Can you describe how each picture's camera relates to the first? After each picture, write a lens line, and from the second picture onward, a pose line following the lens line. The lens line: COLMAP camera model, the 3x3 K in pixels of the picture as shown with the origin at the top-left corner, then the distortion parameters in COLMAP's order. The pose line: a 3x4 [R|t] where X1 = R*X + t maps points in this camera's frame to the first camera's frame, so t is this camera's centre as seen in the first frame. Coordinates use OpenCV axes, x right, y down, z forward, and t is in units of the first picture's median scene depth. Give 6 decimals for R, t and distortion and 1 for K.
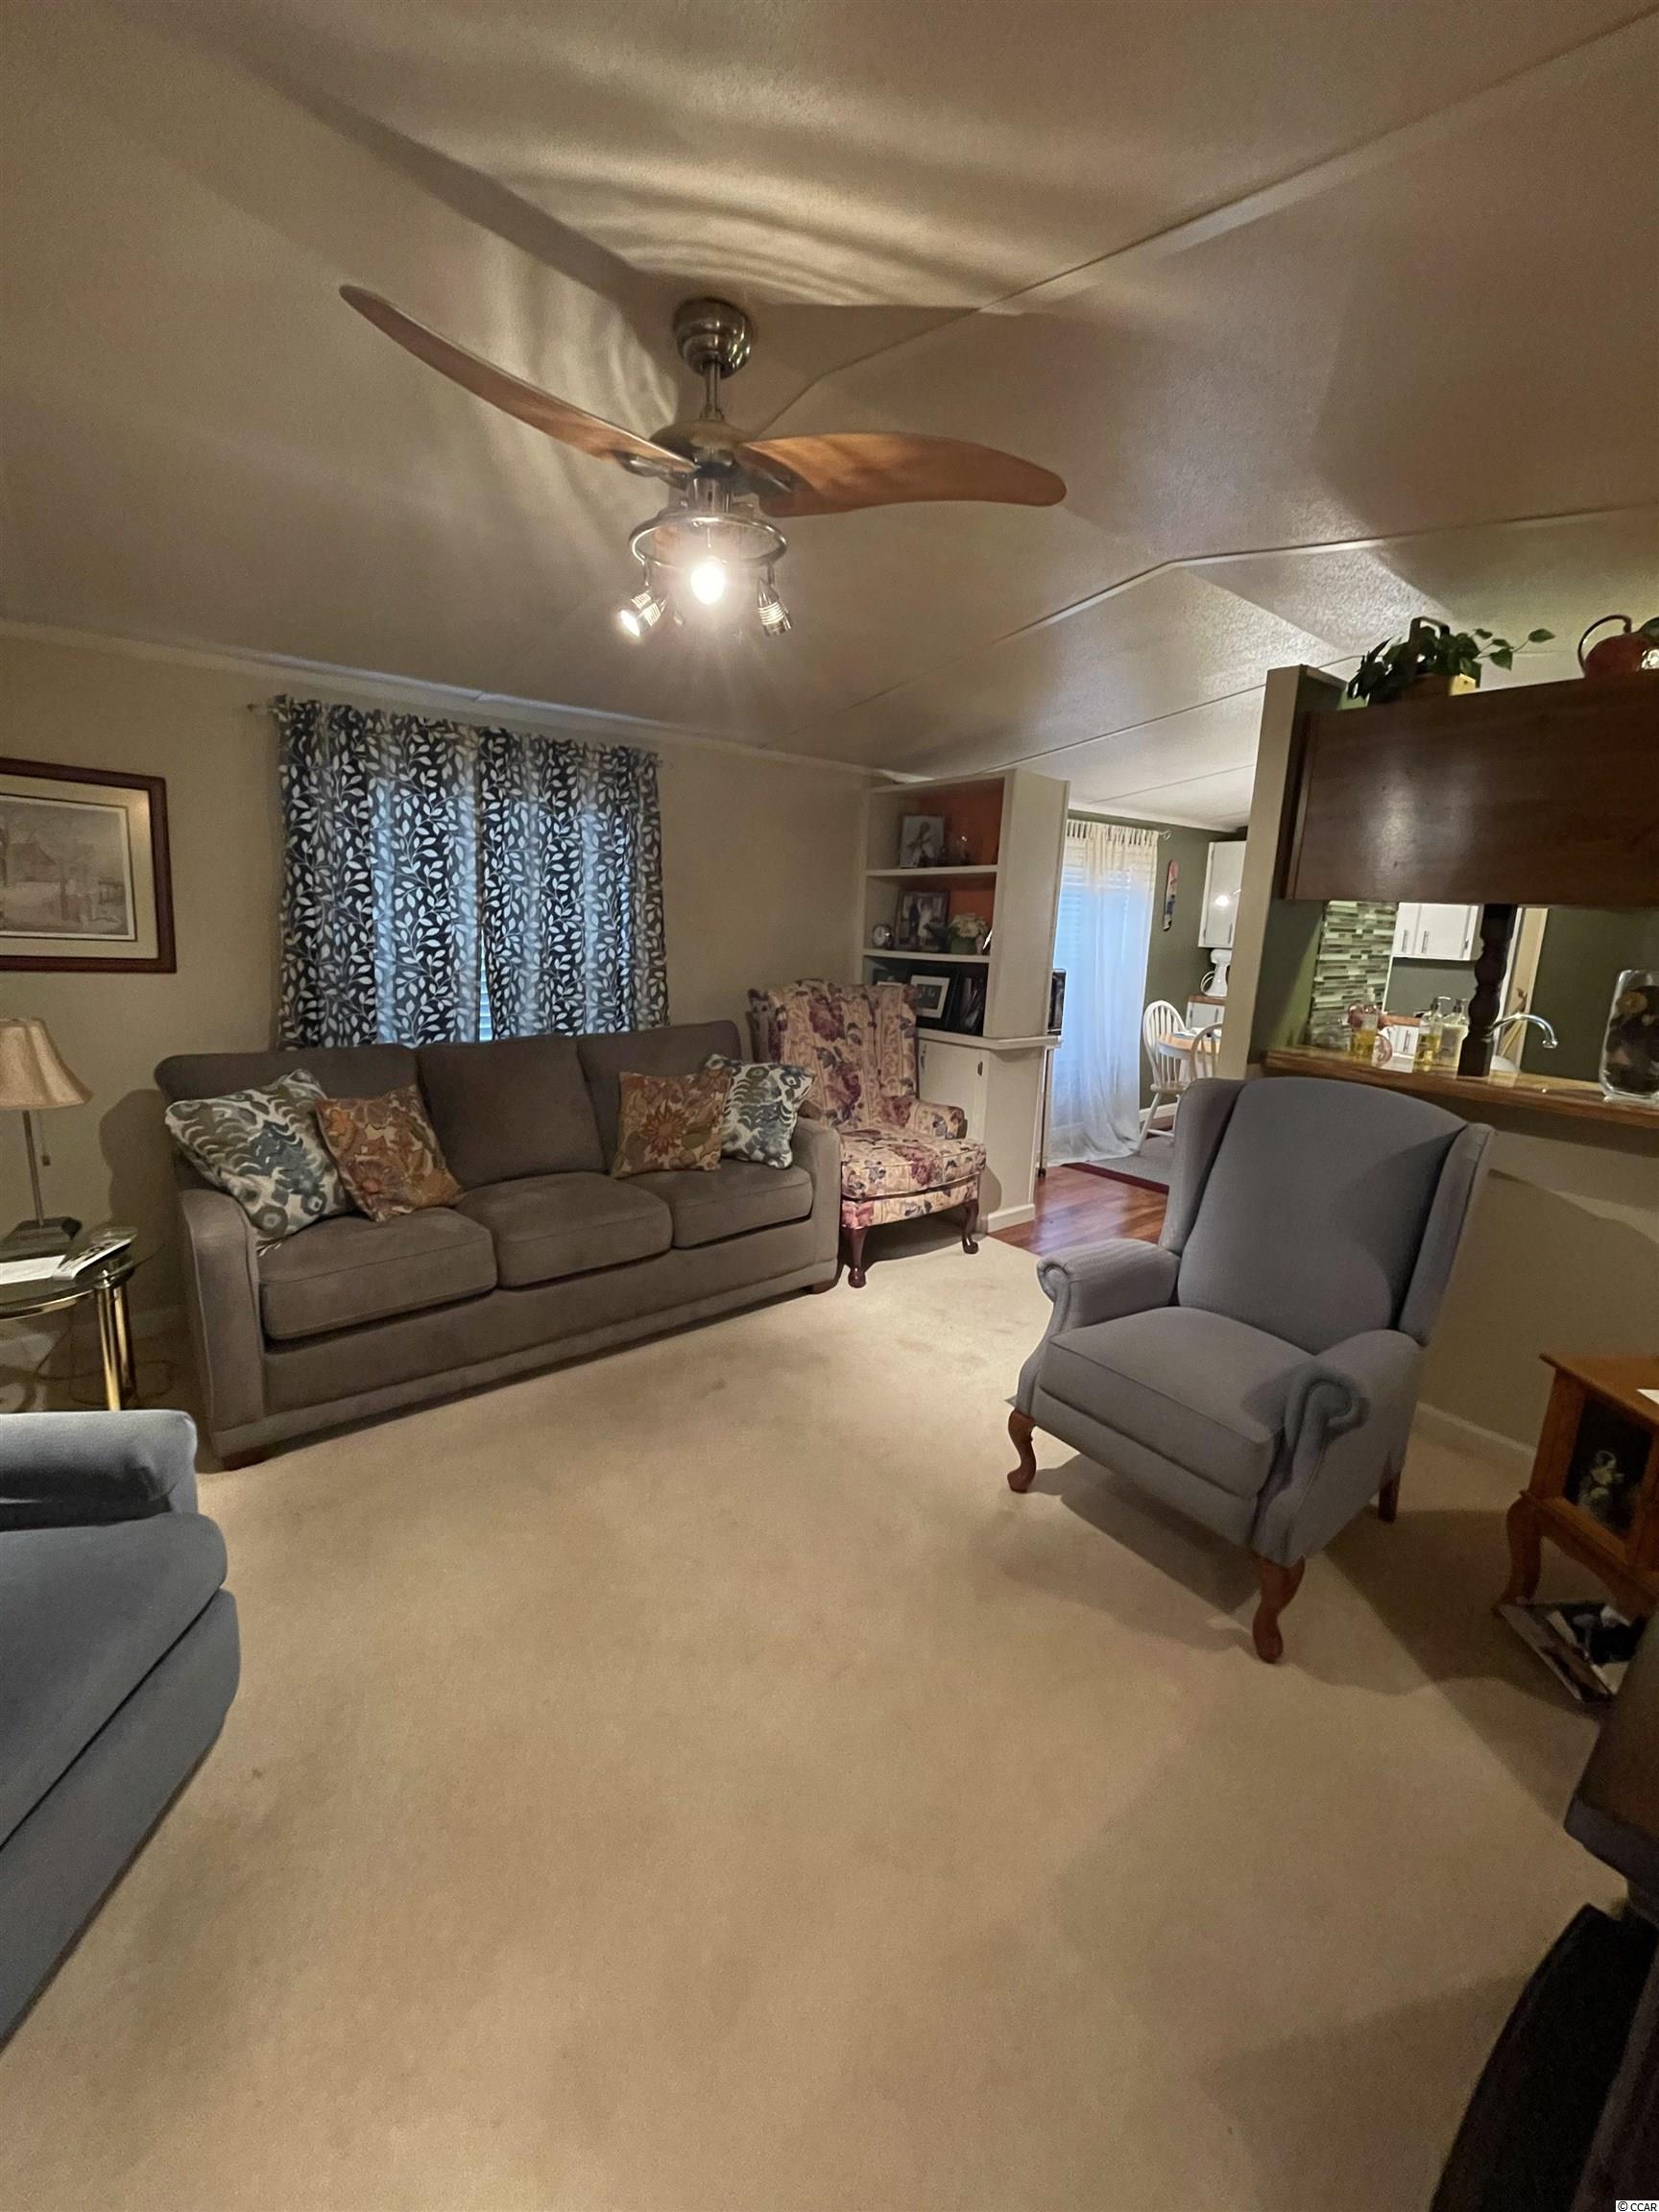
lens RADIAL K [[892.4, 0, 835.8], [0, 892.4, 1091.3], [0, 0, 1]] dist [-0.006141, 0.002039]
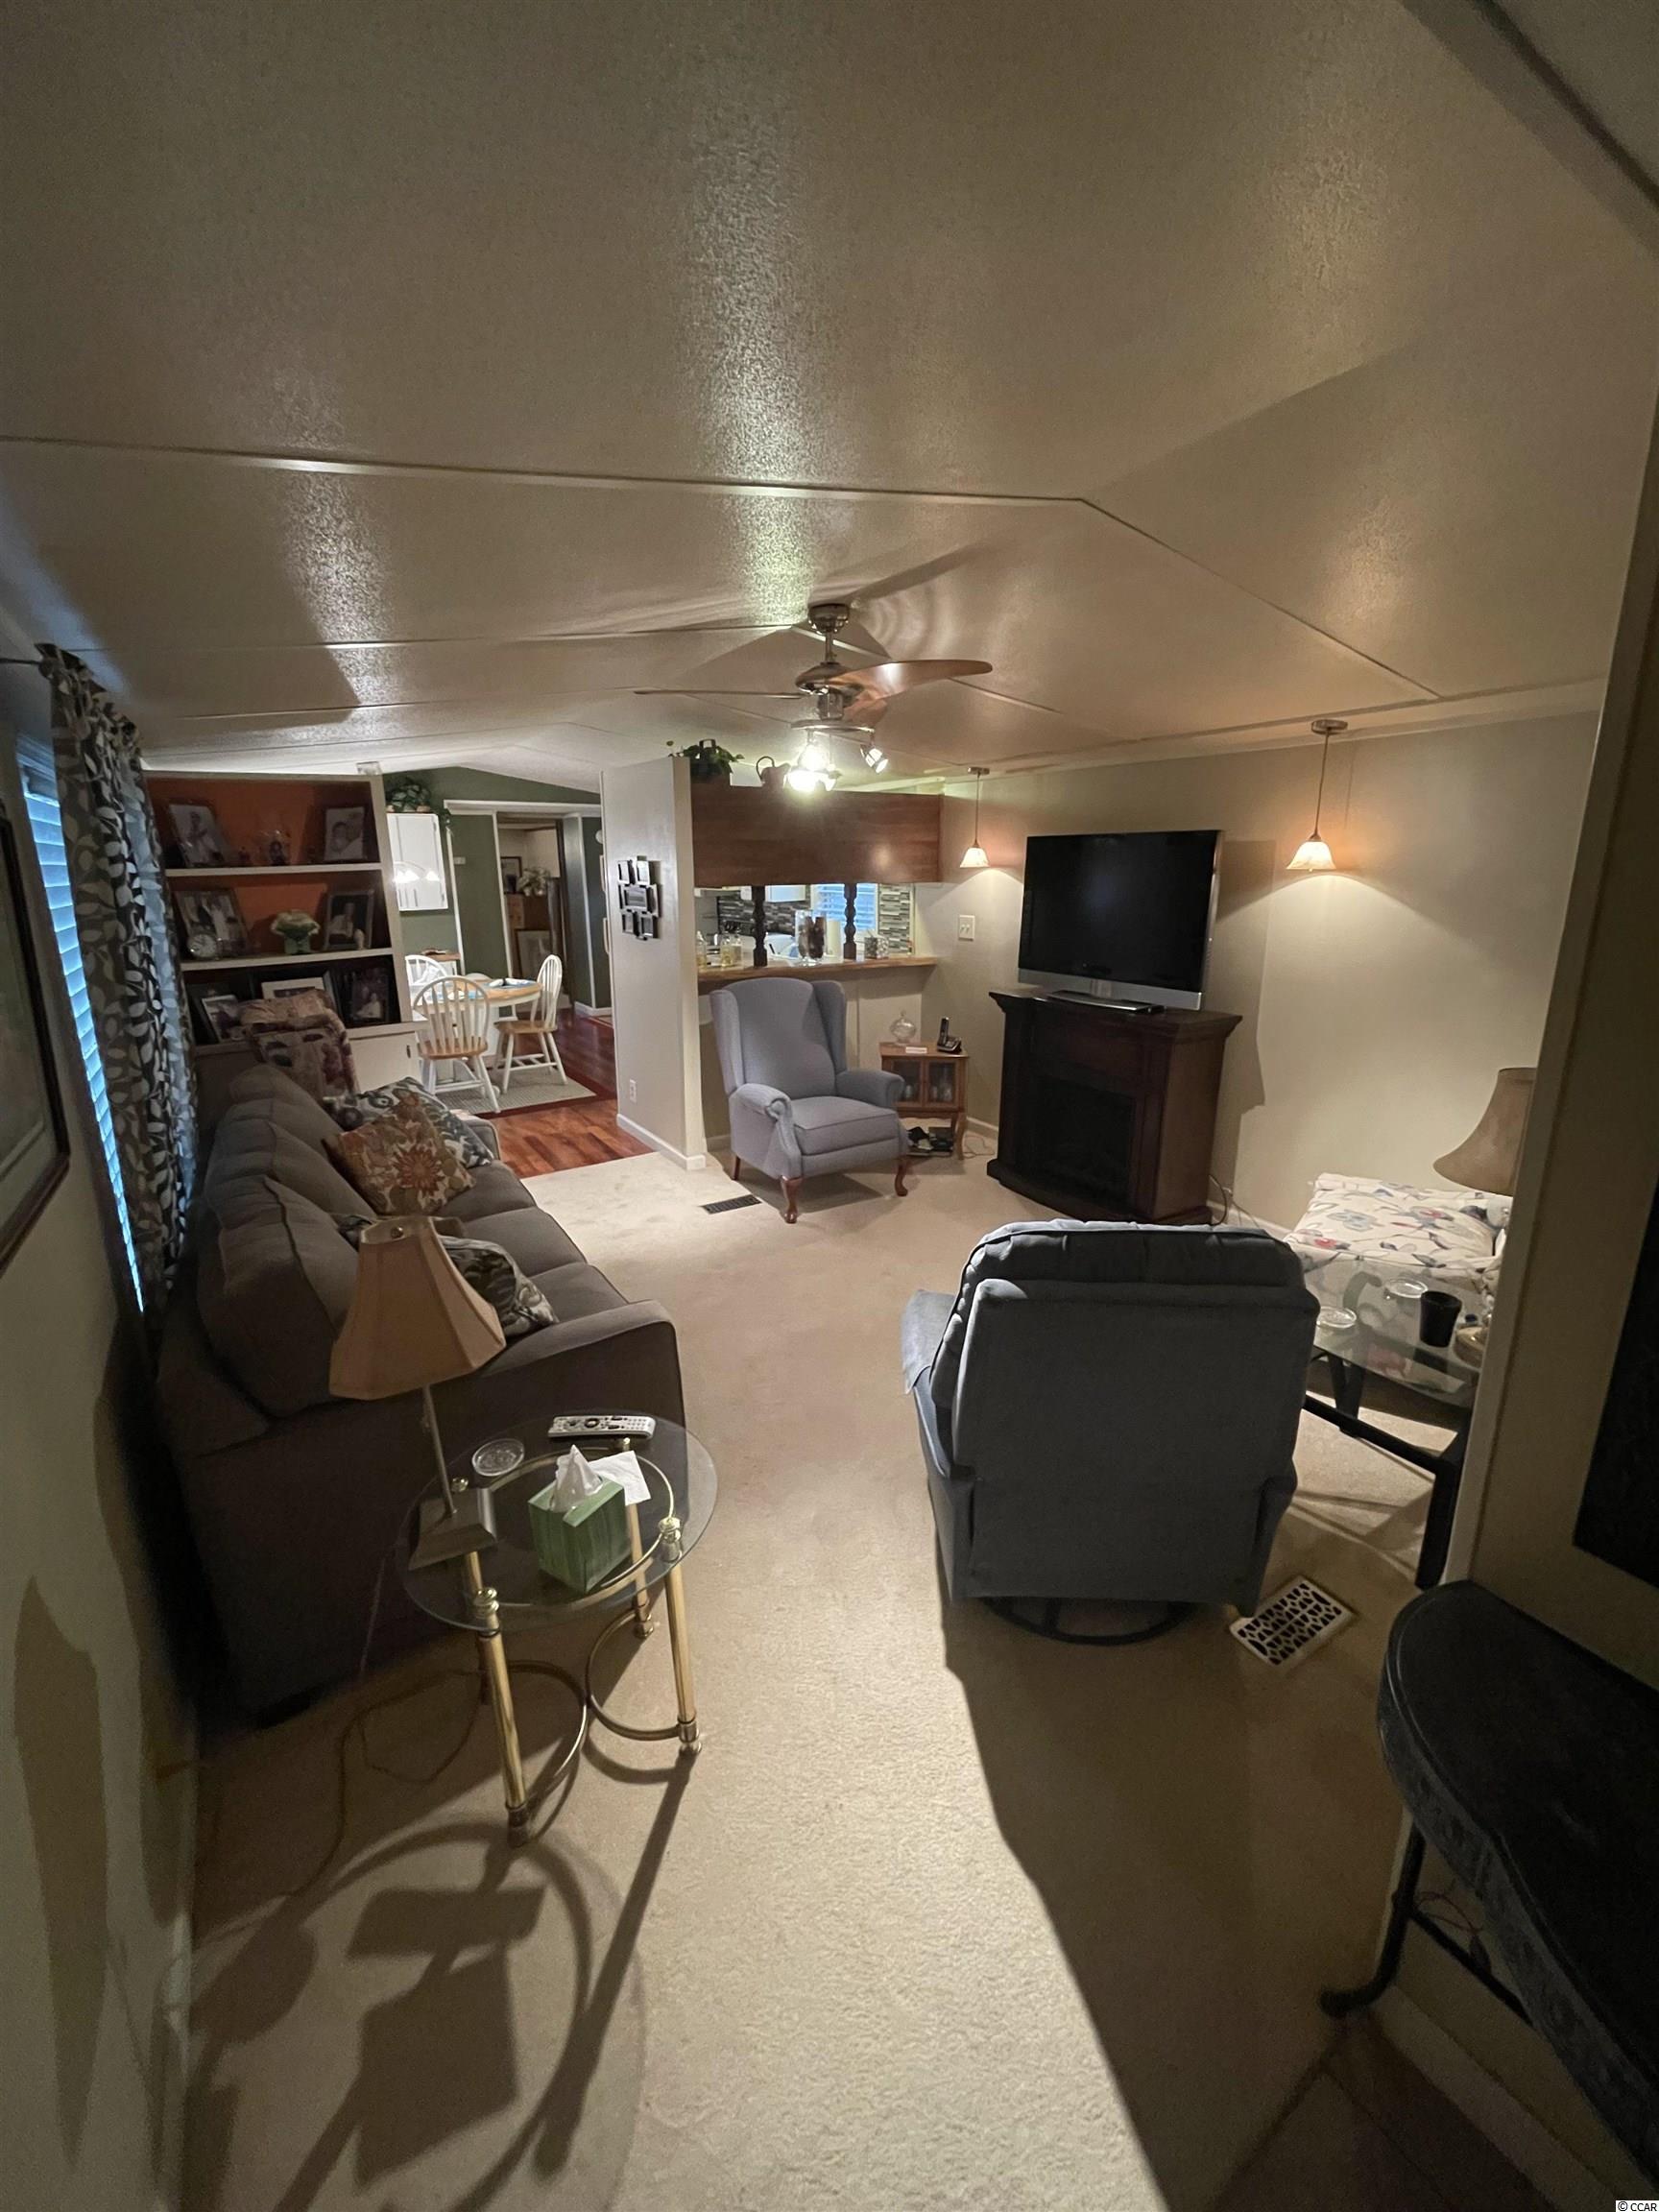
lens RADIAL K [[892.4, 0, 825.8], [0, 892.4, 1100.8], [0, 0, 1]] dist [-0.006141, 0.002039]
pose [[0.108860, -0.297222, 0.948582, -1.071955], [0.210575, 0.939492, 0.270208, -0.199892], [-0.971498, 0.170333, 0.164861, 0.429566]]
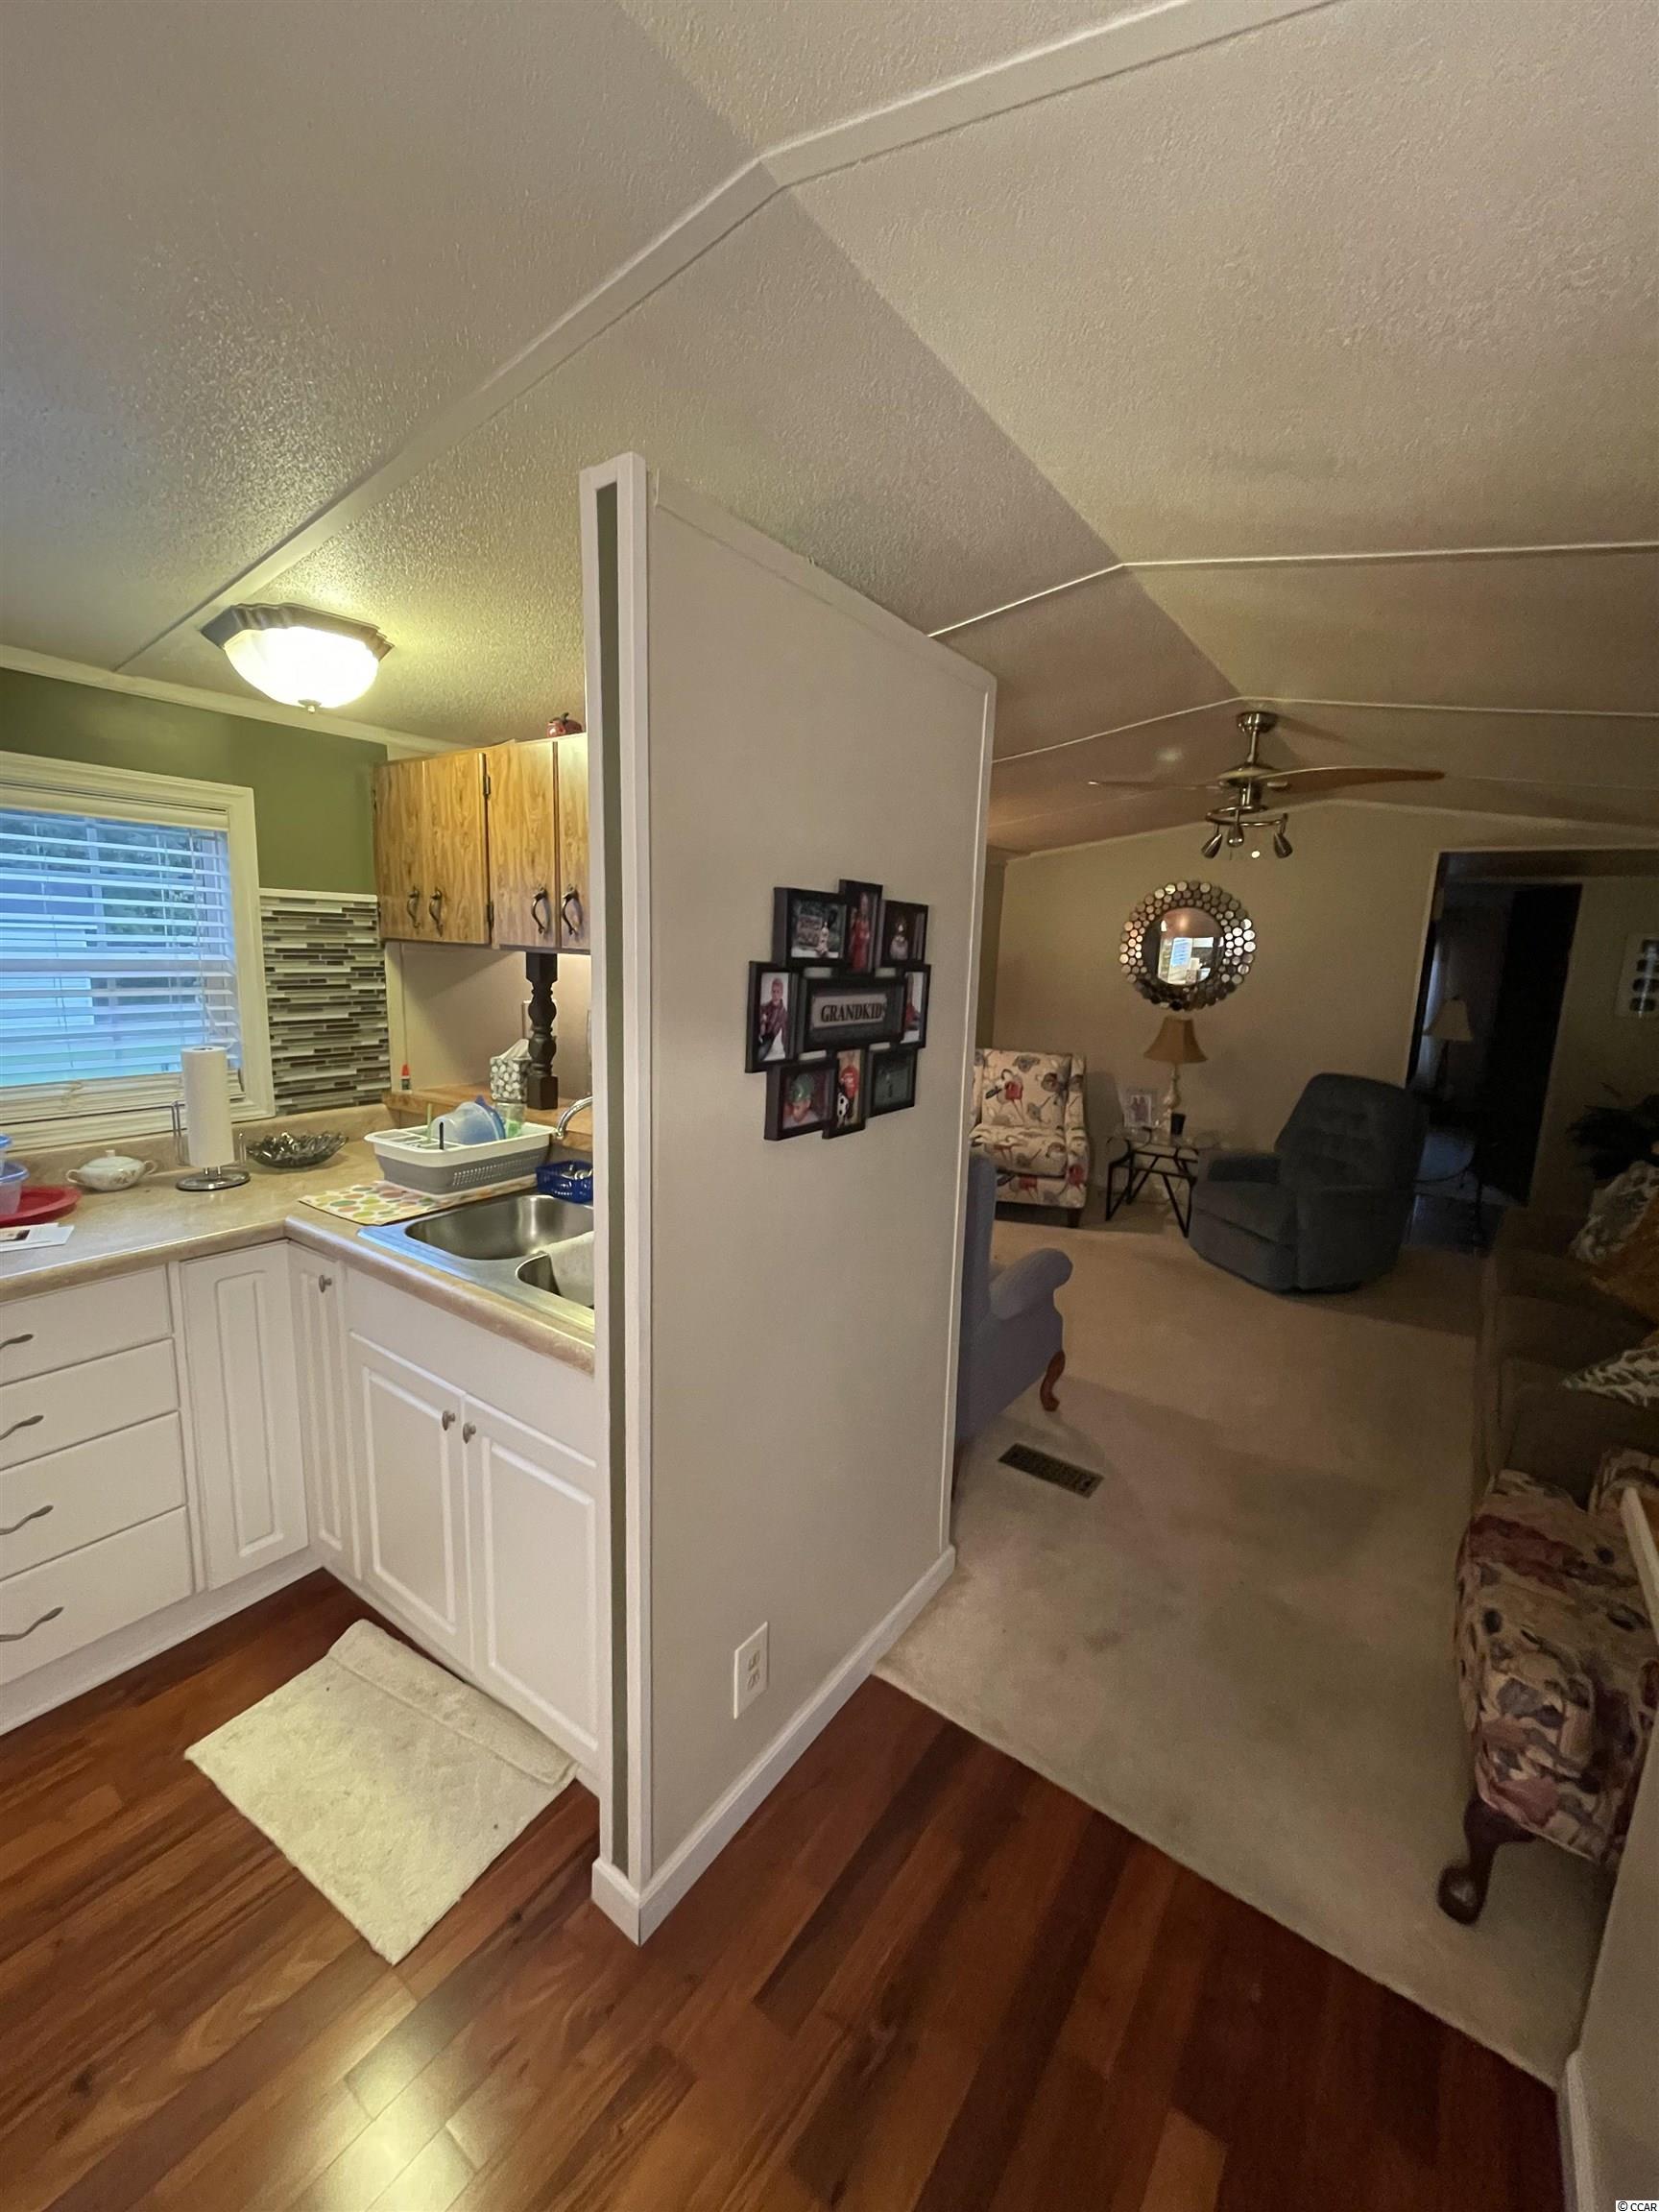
lens RADIAL K [[892.4, 0, 833.9], [0, 892.4, 1083.6], [0, 0, 1]] dist [-0.006141, 0.002039]
pose [[-0.961072, -0.027467, -0.274930, 0.649549], [-0.123637, 0.932618, 0.339025, -0.312331], [0.247092, 0.359818, -0.899709, 1.429576]]
